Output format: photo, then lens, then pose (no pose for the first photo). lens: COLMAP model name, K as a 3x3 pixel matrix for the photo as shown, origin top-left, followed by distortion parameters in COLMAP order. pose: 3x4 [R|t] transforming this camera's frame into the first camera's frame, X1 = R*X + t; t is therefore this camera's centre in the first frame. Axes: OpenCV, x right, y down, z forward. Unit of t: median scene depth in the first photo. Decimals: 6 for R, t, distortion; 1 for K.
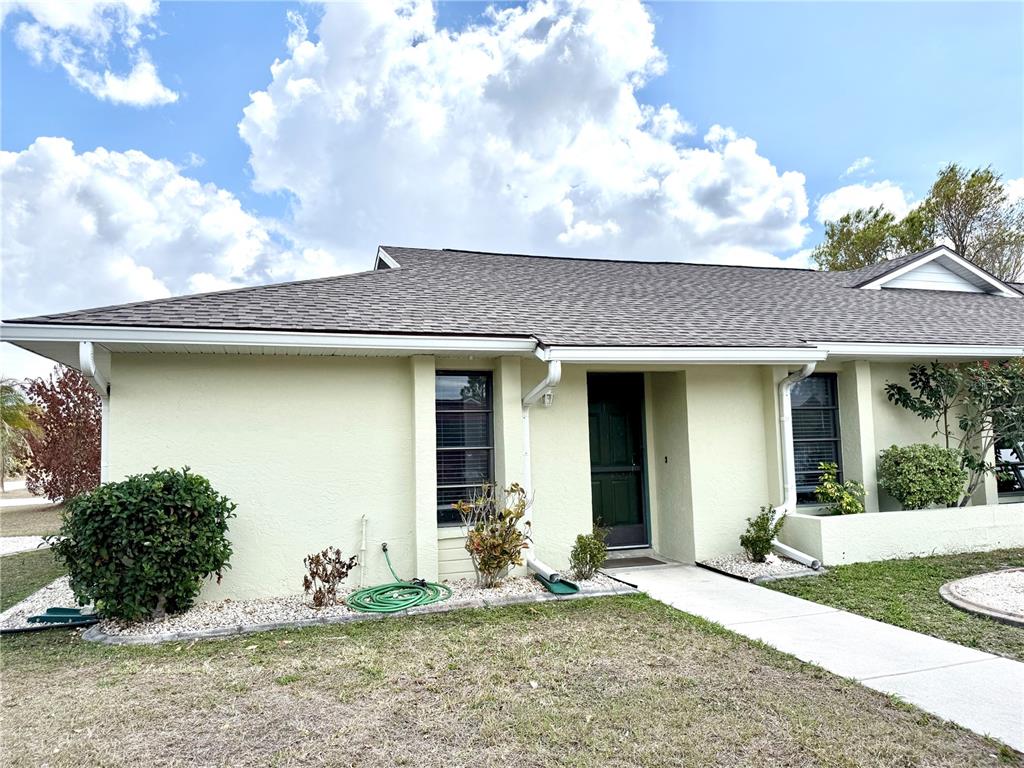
lens RADIAL K [[715.7, 0, 509.2], [0, 715.7, 375.8], [0, 0, 1]] dist [-0.001762, -0.004660]
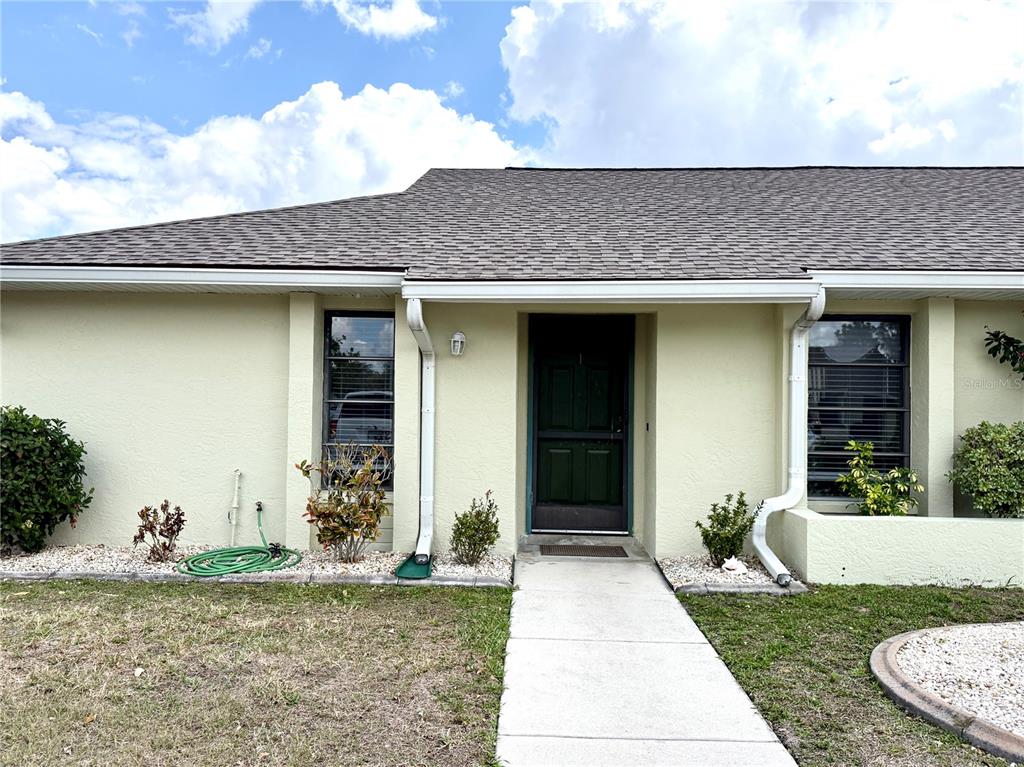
lens RADIAL K [[808.4, 0, 512.4], [0, 808.4, 390.7], [0, 0, 1]] dist [0.005426, 0.000450]
pose [[0.940590, 0.034239, -0.337815, 0.390997], [-0.005647, 0.996343, 0.085262, 0.004355], [0.339498, -0.078289, 0.937343, 0.133891]]
